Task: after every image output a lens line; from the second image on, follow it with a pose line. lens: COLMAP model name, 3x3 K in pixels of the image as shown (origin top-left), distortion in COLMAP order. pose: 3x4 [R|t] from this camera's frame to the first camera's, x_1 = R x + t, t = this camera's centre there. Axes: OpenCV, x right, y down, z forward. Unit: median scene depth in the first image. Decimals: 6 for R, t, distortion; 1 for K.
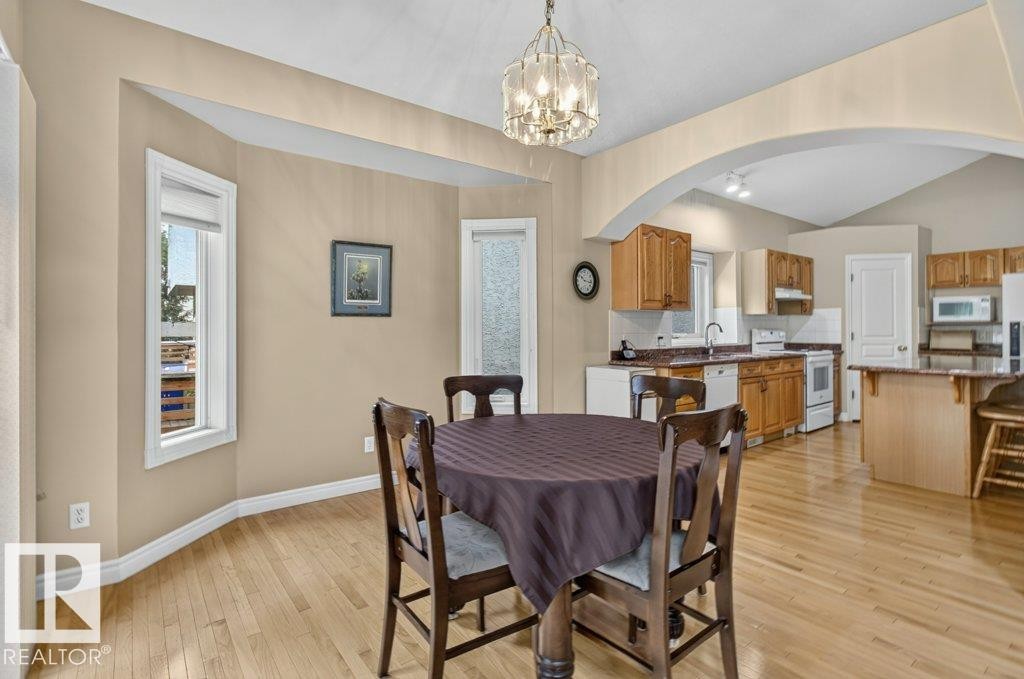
lens RADIAL K [[482.8, 0, 509.9], [0, 482.8, 327.5], [0, 0, 1]] dist [-0.001263, 0.000873]
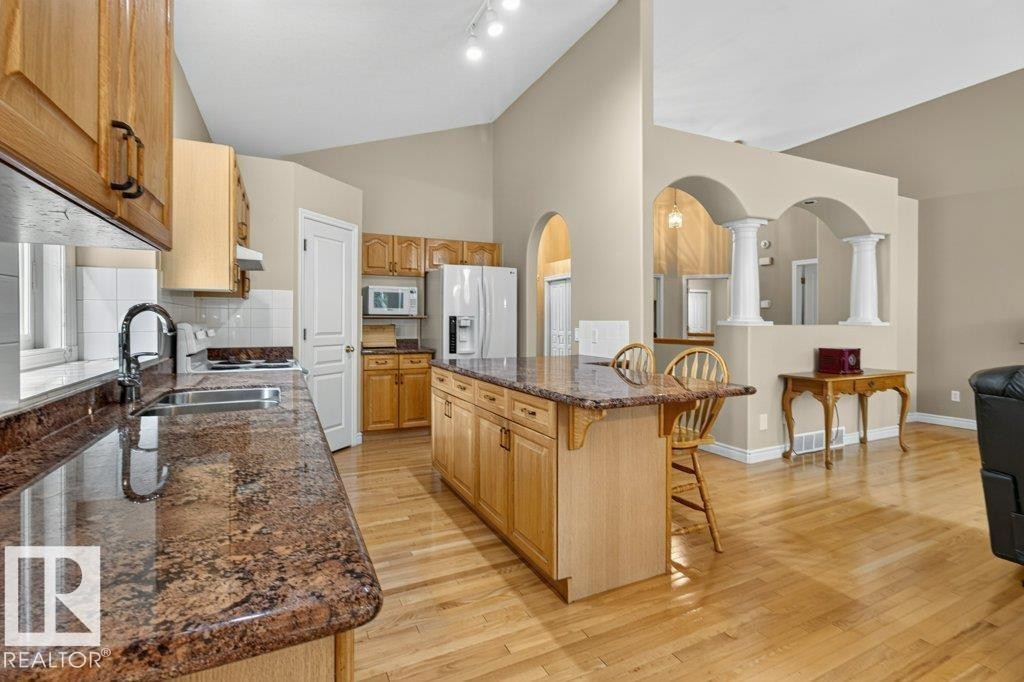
lens RADIAL K [[482.8, 0, 497.3], [0, 482.8, 321.8], [0, 0, 1]] dist [-0.001263, 0.000873]
pose [[0.219191, 0.005375, 0.975667, 0.136545], [-0.006474, 0.999971, -0.004055, 0.001976], [-0.975661, -0.005428, 0.219219, 0.645036]]
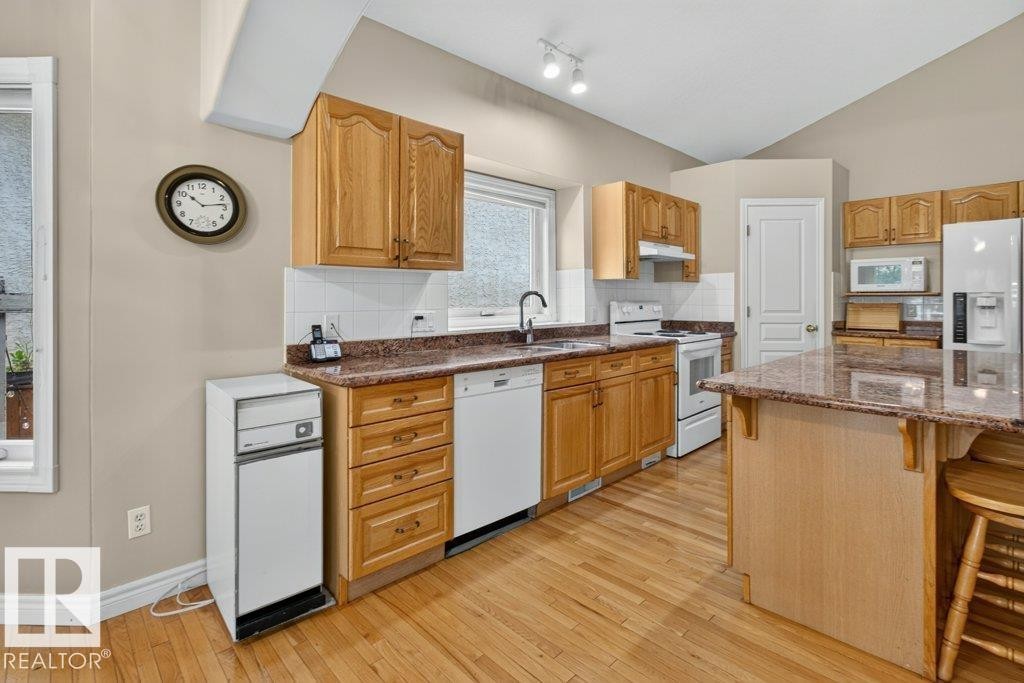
lens RADIAL K [[482.8, 0, 517.1], [0, 482.8, 295.4], [0, 0, 1]] dist [-0.001263, 0.000873]
pose [[0.992502, 0.004003, 0.122160, 0.300448], [-0.003676, 0.999989, -0.002907, -0.003125], [-0.122170, 0.002436, 0.992506, 0.353692]]
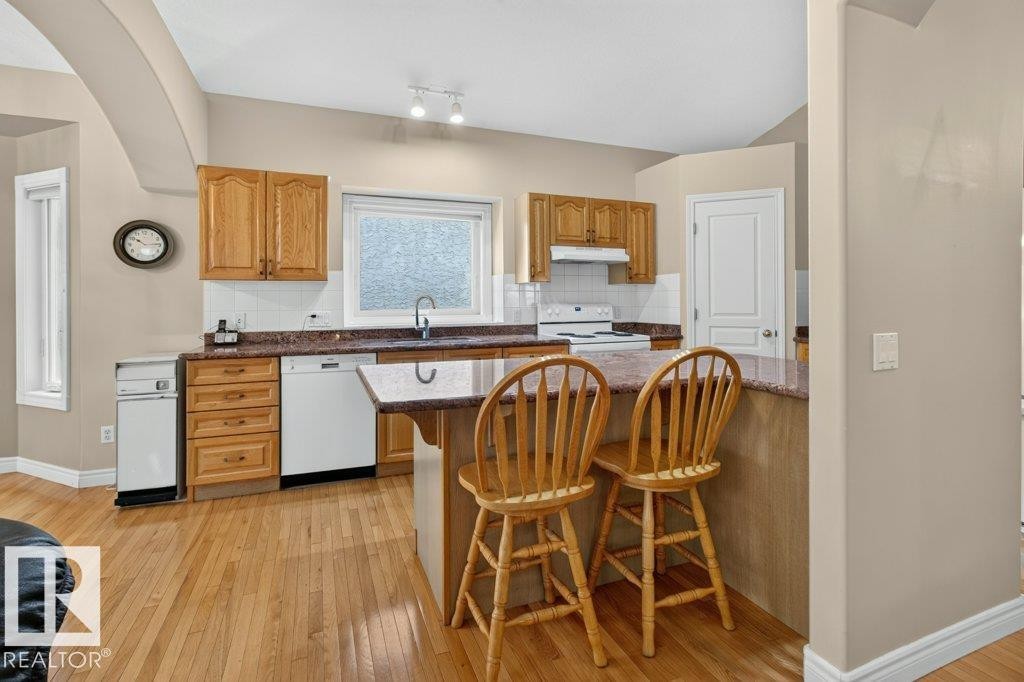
lens RADIAL K [[482.8, 0, 516.0], [0, 482.8, 297.0], [0, 0, 1]] dist [-0.001263, 0.000873]
pose [[0.964766, -0.001786, -0.263104, 0.690991], [0.001033, 0.999995, -0.003001, -0.004934], [0.263108, 0.002624, 0.964763, 0.297244]]
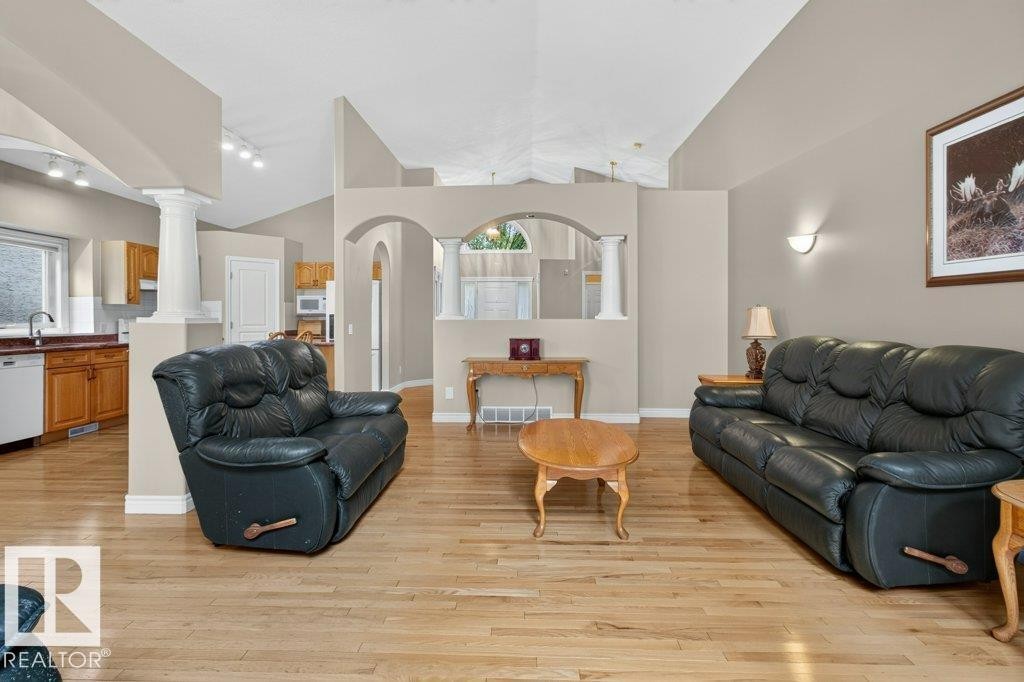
lens RADIAL K [[482.8, 0, 511.0], [0, 482.8, 323.2], [0, 0, 1]] dist [-0.001263, 0.000873]
pose [[0.639295, -0.002316, 0.768958, 0.261651], [-0.003393, 0.999977, 0.005832, 0.003454], [-0.768954, -0.006338, 0.639273, -0.286401]]
